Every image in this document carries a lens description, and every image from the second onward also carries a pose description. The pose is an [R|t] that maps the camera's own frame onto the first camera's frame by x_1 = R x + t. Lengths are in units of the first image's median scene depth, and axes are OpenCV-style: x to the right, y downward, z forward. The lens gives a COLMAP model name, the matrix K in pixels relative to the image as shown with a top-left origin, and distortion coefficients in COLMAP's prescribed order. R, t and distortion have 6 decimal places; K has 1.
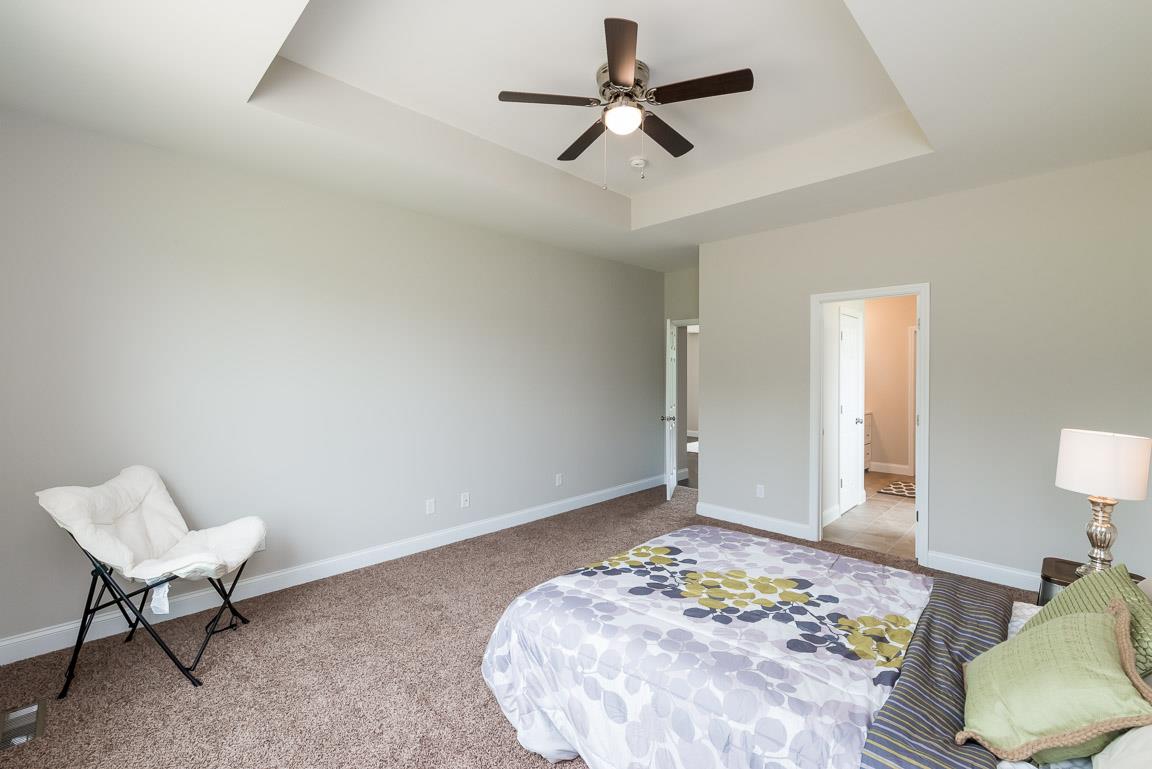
lens RADIAL K [[492.1, 0, 582.3], [0, 492.1, 382.4], [0, 0, 1]] dist [-0.001278, -0.000626]
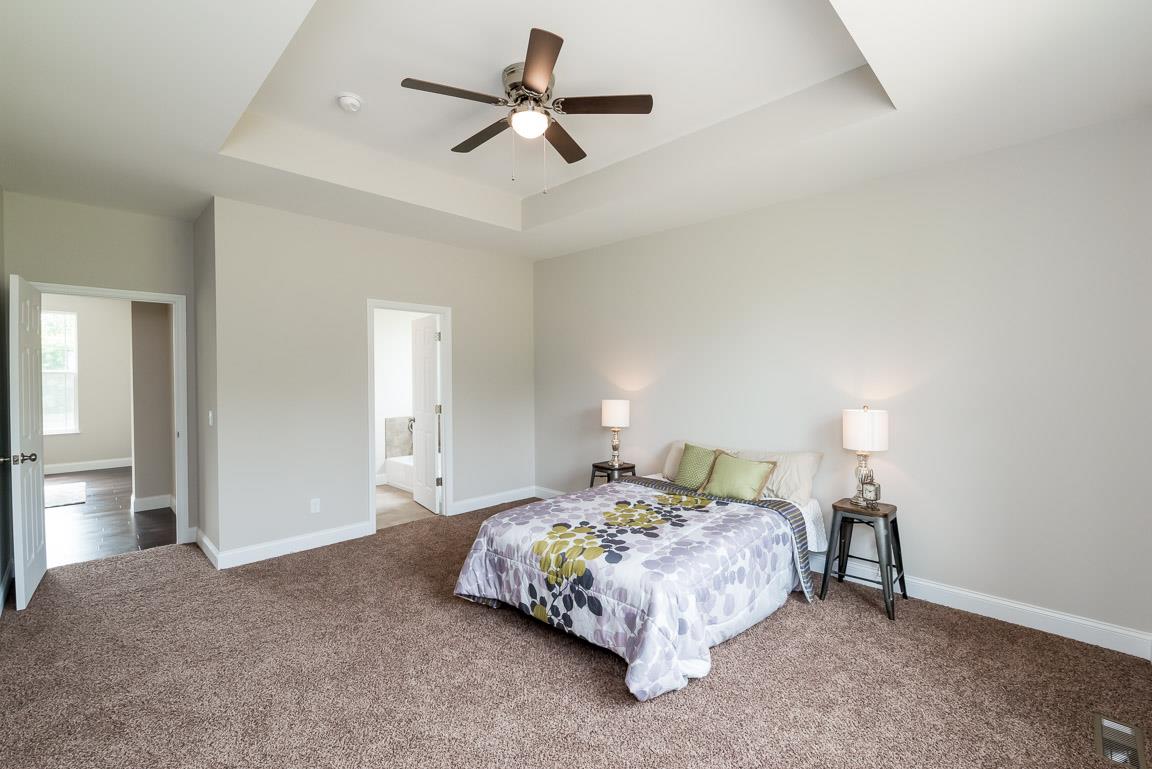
lens RADIAL K [[492.1, 0, 576.9], [0, 492.1, 379.0], [0, 0, 1]] dist [-0.001278, -0.000626]
pose [[-0.001413, -0.011597, 0.999932, -1.073388], [0.020236, 0.999728, 0.011624, -0.021286], [-0.999794, 0.020251, -0.001178, 1.046442]]
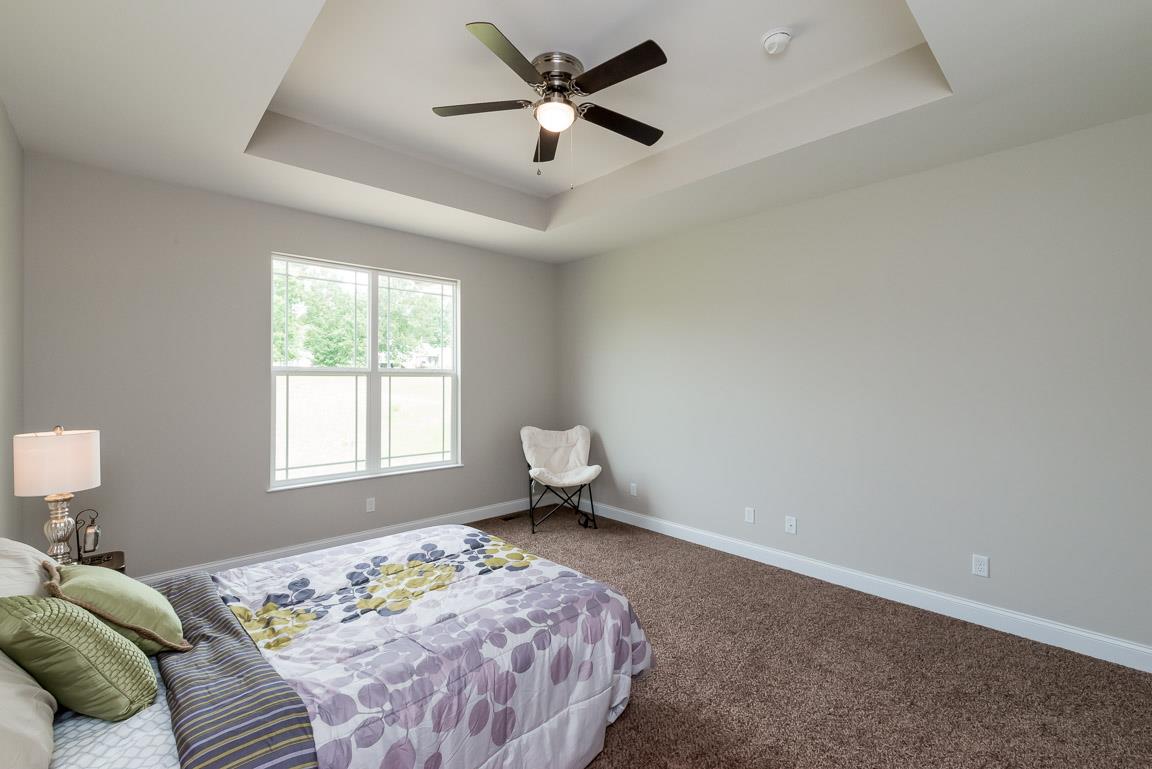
lens RADIAL K [[492.1, 0, 578.4], [0, 492.1, 378.4], [0, 0, 1]] dist [-0.001278, -0.000626]
pose [[-0.037170, 0.001601, -0.999308, 1.213320], [-0.019376, 0.999810, 0.002323, -0.023774], [0.999121, 0.019449, -0.037132, 1.248997]]
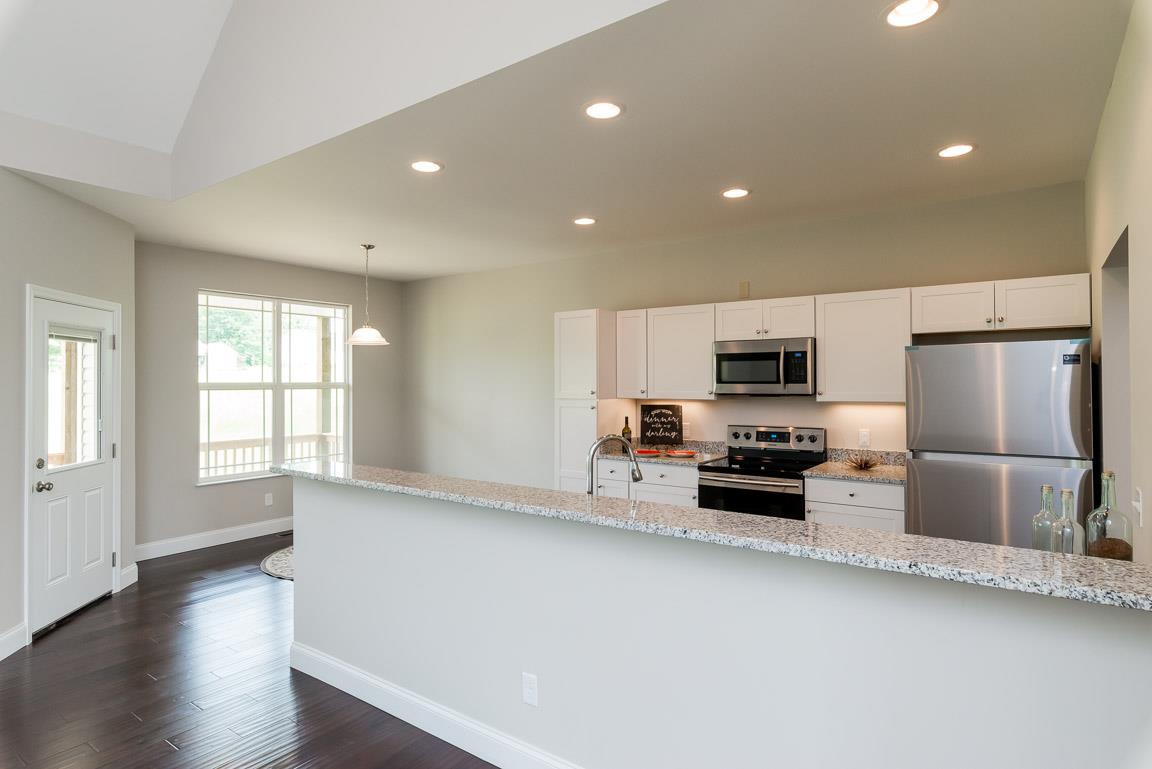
lens RADIAL K [[619.9, 0, 583.4], [0, 619.9, 382.4], [0, 0, 1]] dist [-0.001967, -0.000456]
pose [[0.176892, -0.002723, -0.984226, 2.355816], [-0.013811, 0.999891, -0.005249, -0.049088], [0.984133, 0.014522, 0.176836, 1.250435]]
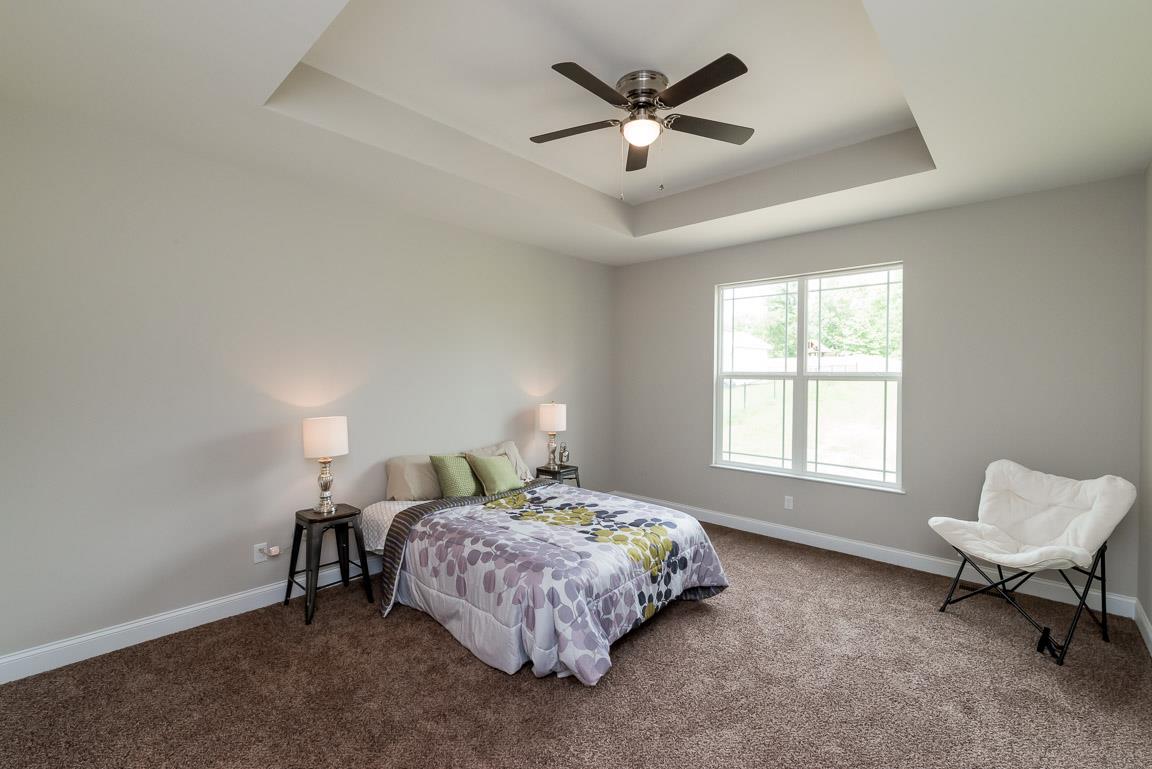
lens RADIAL K [[492.1, 0, 584.3], [0, 492.1, 380.1], [0, 0, 1]] dist [-0.001278, -0.000626]
pose [[-0.999123, -0.005821, -0.041456, 0.274698], [-0.006899, 0.999641, 0.025909, -0.057184], [0.041290, 0.026172, -0.998804, 2.313459]]
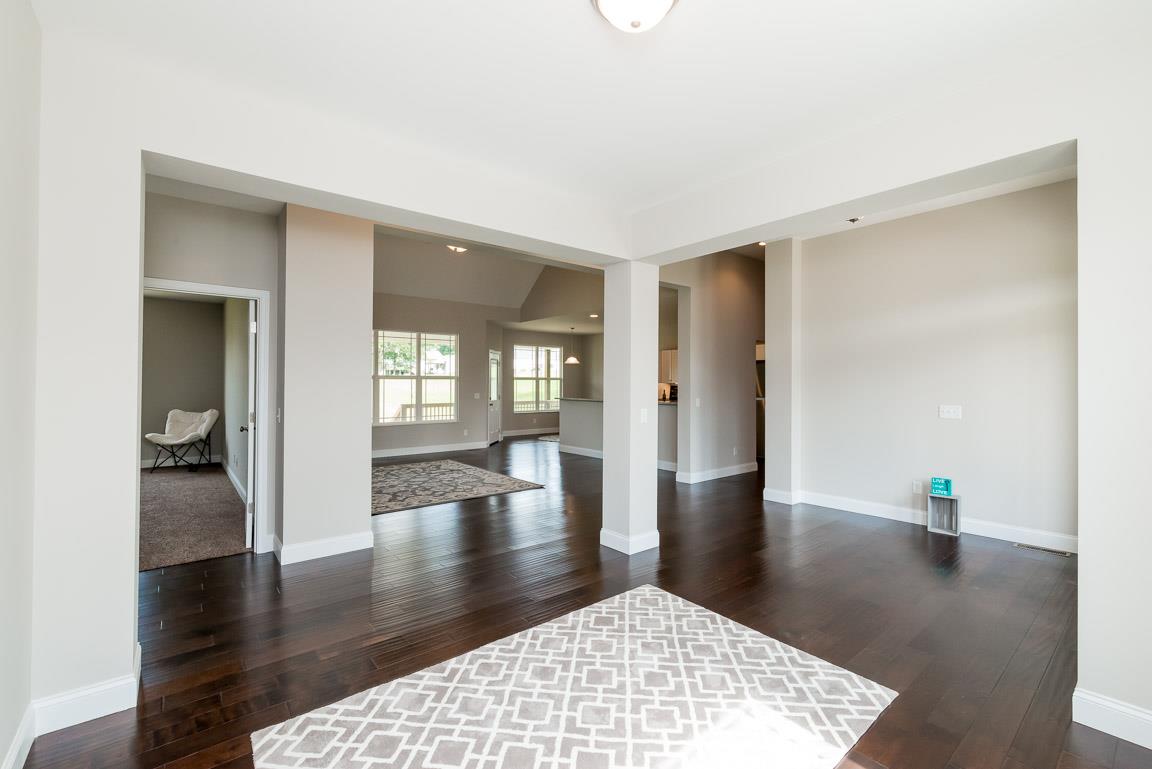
lens RADIAL K [[492.1, 0, 578.0], [0, 492.1, 383.8], [0, 0, 1]] dist [-0.001278, -0.000626]
pose [[-0.088369, -0.001275, -0.996087, 5.160430], [-0.019946, 0.999801, 0.000490, 0.020439], [0.995888, 0.019911, -0.088377, 1.387487]]
